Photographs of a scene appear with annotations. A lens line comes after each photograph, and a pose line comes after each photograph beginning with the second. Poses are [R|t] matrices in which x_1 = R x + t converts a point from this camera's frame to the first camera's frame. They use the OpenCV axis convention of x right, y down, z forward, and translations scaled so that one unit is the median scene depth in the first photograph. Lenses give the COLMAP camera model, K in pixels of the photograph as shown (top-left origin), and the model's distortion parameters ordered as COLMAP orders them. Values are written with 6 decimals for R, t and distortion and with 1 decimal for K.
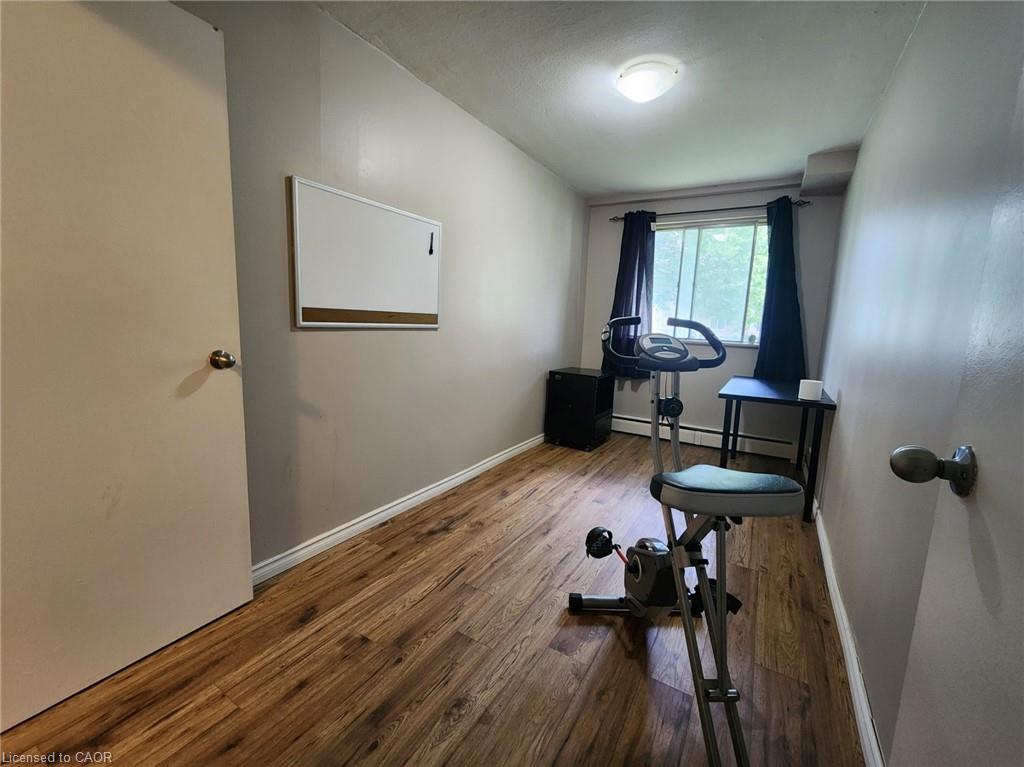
lens RADIAL K [[421.3, 0, 511.6], [0, 421.3, 383.9], [0, 0, 1]] dist [0.003662, 0.000155]
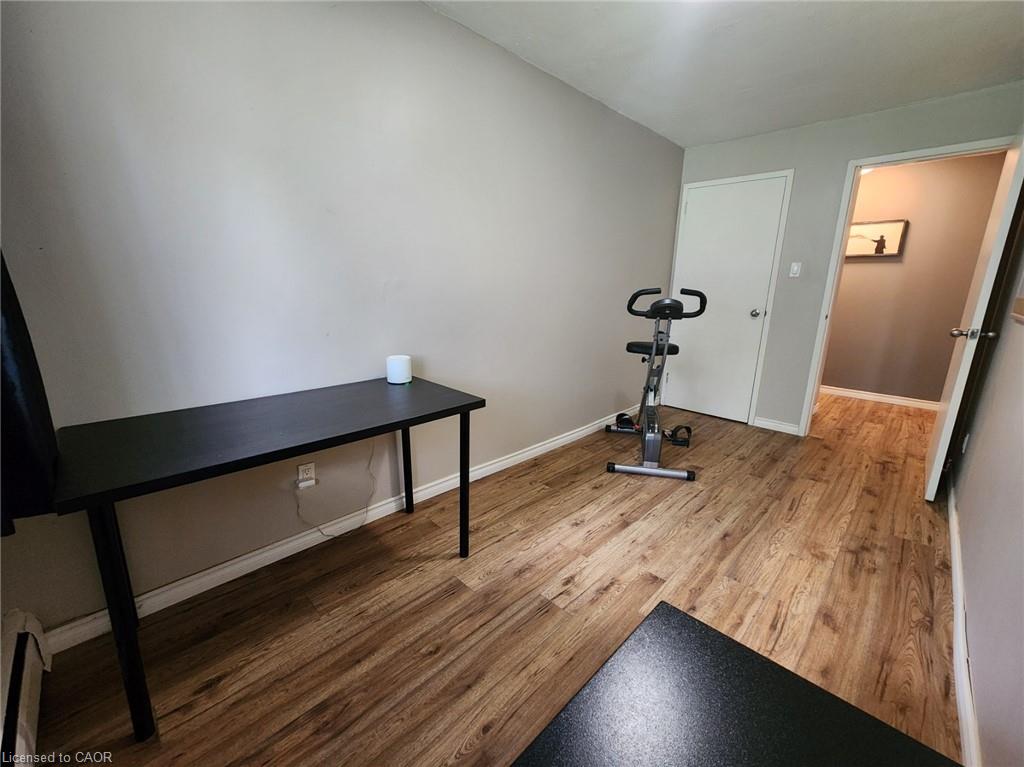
lens RADIAL K [[421.3, 0, 515.1], [0, 421.3, 382.1], [0, 0, 1]] dist [0.003662, 0.000155]
pose [[-0.972530, -0.108958, 0.205703, 0.447213], [-0.023472, 0.925086, 0.379032, -0.339546], [-0.231591, 0.363792, -0.902231, 2.177667]]
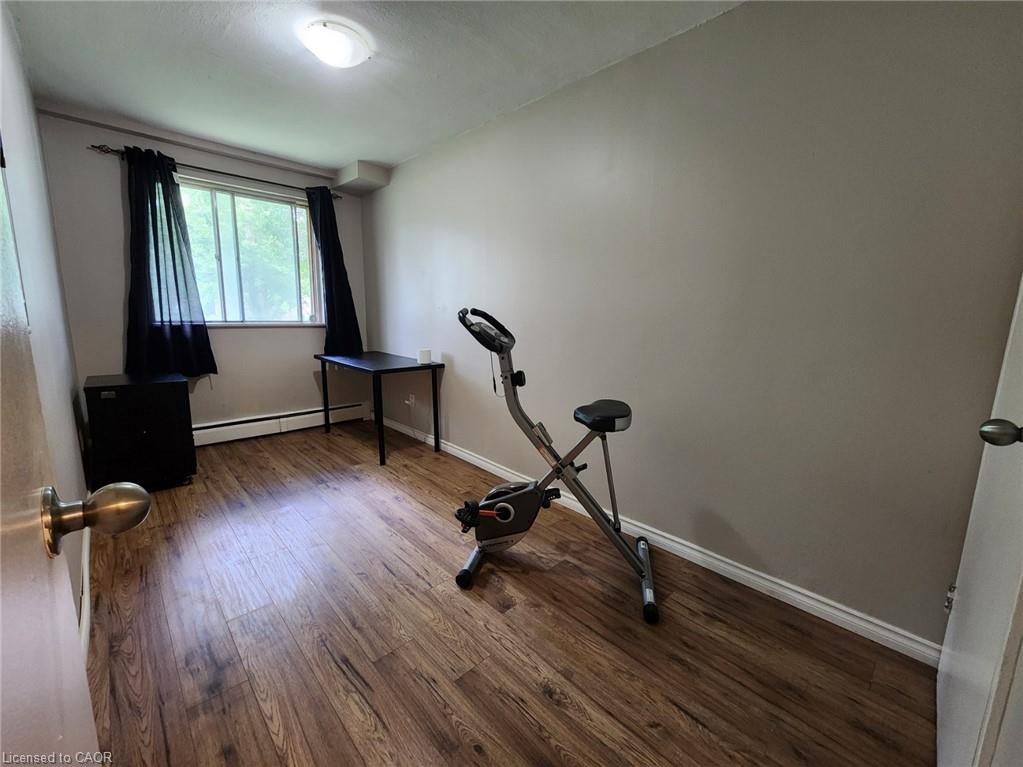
lens RADIAL K [[420.9, 0, 512.7], [0, 420.9, 381.6], [0, 0, 1]] dist [0.003662, 0.000155]
pose [[0.259007, -0.194134, 0.946165, -0.652888], [0.132911, 0.977437, 0.164167, -0.116044], [-0.956687, 0.083236, 0.278965, 0.485789]]
